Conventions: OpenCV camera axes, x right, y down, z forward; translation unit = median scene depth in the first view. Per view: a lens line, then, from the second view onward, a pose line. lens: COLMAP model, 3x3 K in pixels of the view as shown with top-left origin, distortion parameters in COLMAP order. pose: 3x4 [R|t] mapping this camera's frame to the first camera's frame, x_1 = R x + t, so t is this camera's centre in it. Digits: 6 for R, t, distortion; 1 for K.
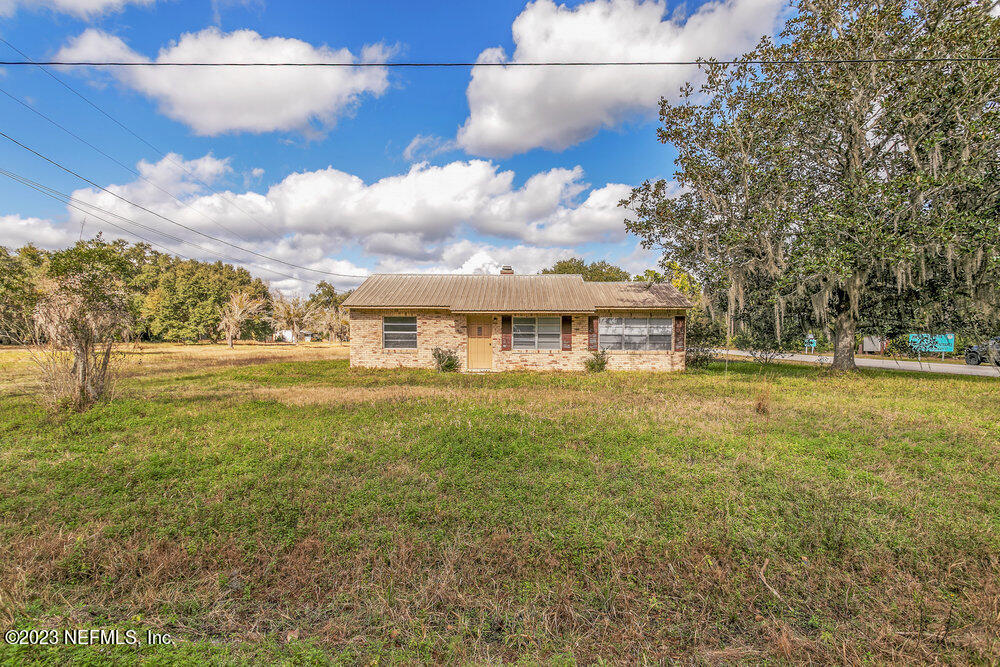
lens RADIAL K [[477.6, 0, 496.3], [0, 477.6, 341.9], [0, 0, 1]] dist [0.005526, 0.001139]
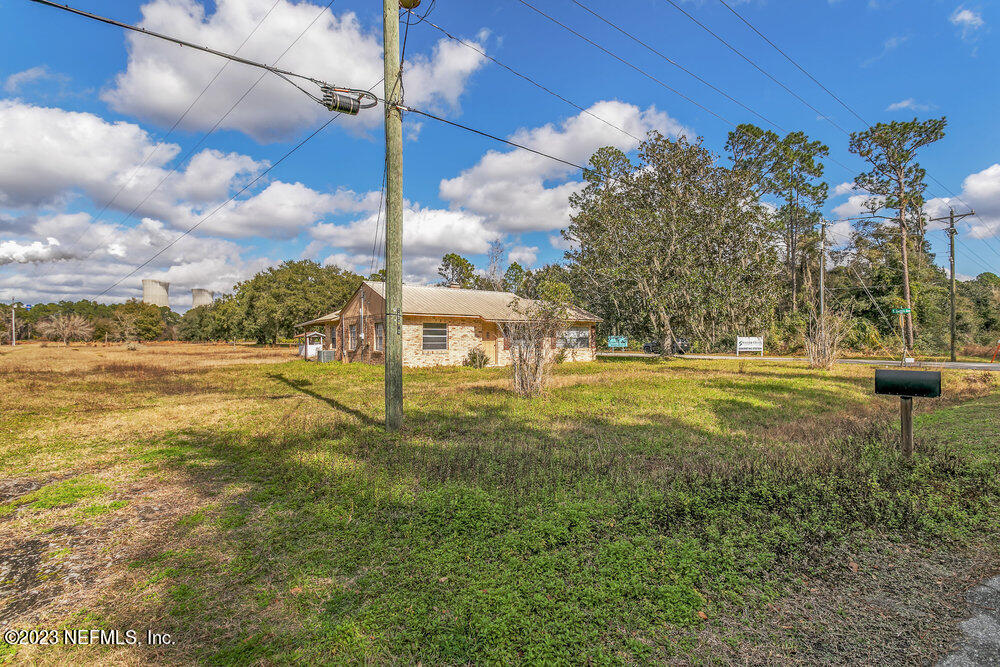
lens RADIAL K [[477.6, 0, 492.5], [0, 477.6, 331.0], [0, 0, 1]] dist [0.005526, 0.001139]
pose [[0.781370, 0.004671, 0.624051, -0.825302], [0.012522, 0.999653, -0.023162, -0.004245], [-0.623943, 0.025912, 0.781040, -0.005602]]
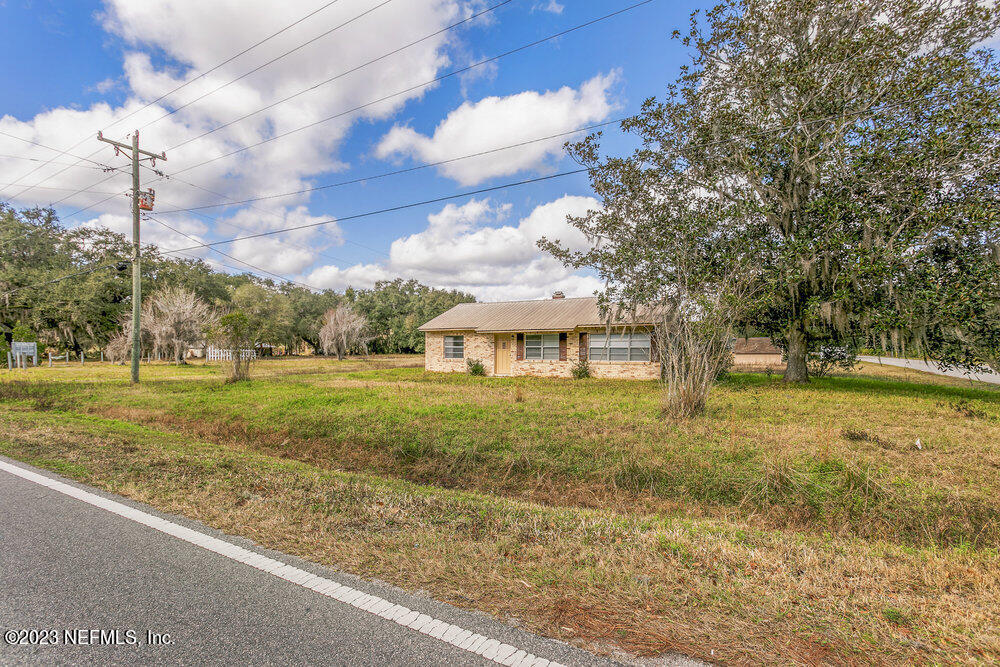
lens RADIAL K [[477.6, 0, 502.5], [0, 477.6, 342.3], [0, 0, 1]] dist [0.005526, 0.001139]
pose [[0.869401, -0.010223, -0.494001, 0.615306], [-0.001591, 0.999723, -0.023488, -0.000314], [0.494104, 0.021207, 0.869144, -0.147966]]
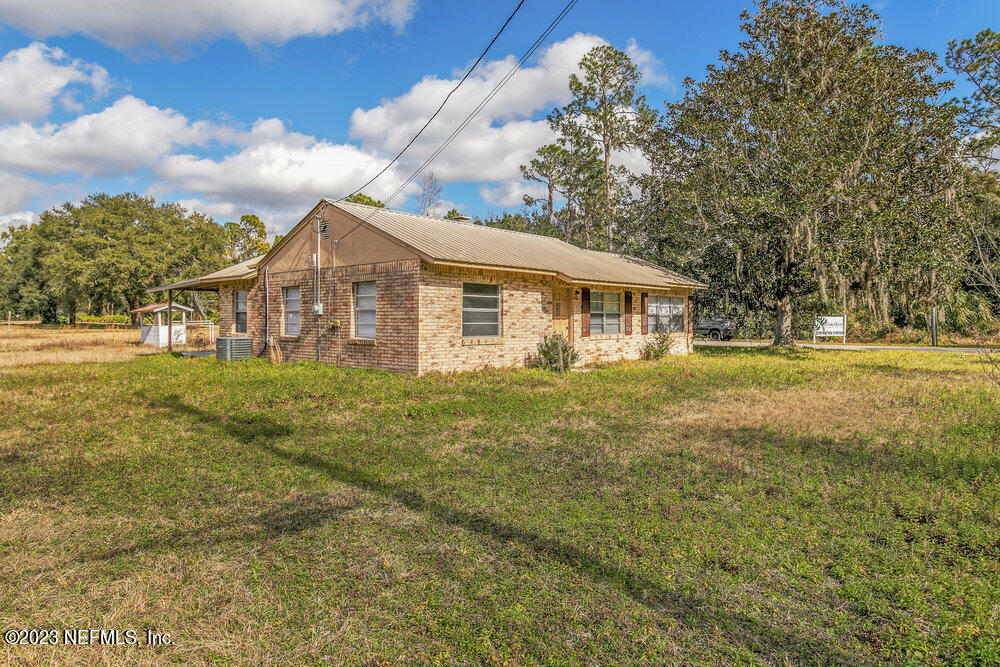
lens RADIAL K [[616.2, 0, 490.5], [0, 616.2, 325.0], [0, 0, 1]] dist [0.003840, -0.000037]
pose [[0.659069, -0.009241, 0.752026, -0.768048], [0.007570, 0.999955, 0.005653, -0.005657], [-0.752044, 0.001967, 0.659109, 0.490917]]
